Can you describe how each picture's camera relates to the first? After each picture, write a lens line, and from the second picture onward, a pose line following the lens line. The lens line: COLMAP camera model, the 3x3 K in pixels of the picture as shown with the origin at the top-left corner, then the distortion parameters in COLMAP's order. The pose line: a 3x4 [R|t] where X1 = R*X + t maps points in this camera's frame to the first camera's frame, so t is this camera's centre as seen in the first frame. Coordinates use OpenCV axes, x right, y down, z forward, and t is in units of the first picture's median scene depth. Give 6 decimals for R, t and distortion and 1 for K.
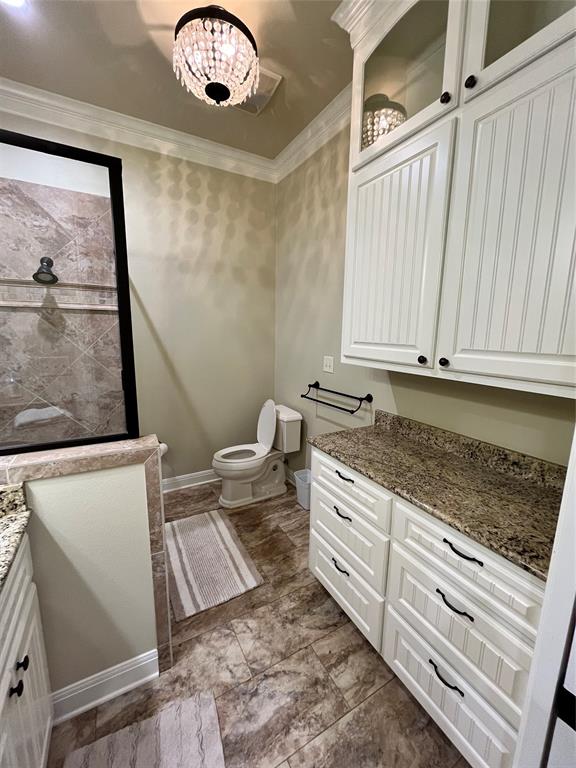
lens RADIAL K [[304.1, 0, 288.0], [0, 304.1, 384.0], [0, 0, 1]] dist [0.000415, -0.000455]
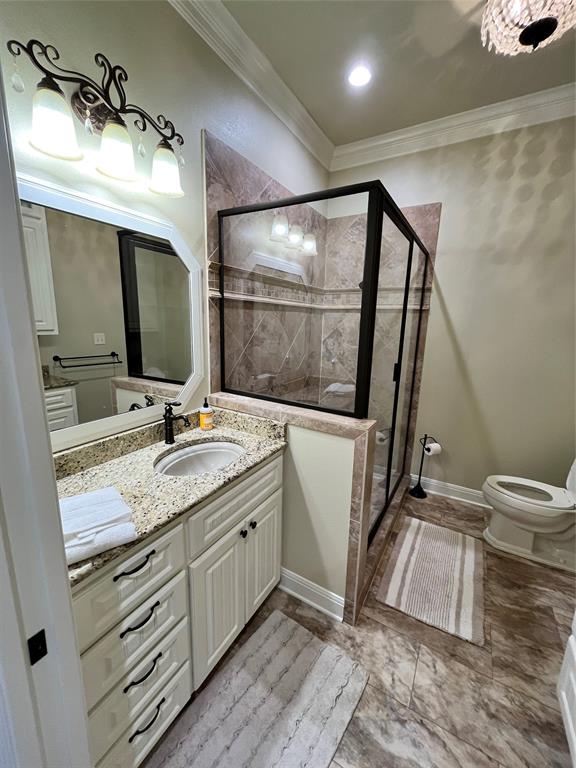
lens RADIAL K [[304.1, 0, 288.0], [0, 304.1, 384.0], [0, 0, 1]] dist [0.000415, -0.000455]
pose [[0.516965, 0.174979, -0.837932, 0.210615], [-0.169428, 0.980435, 0.100208, -0.016232], [0.839072, 0.090165, 0.536497, 0.082784]]
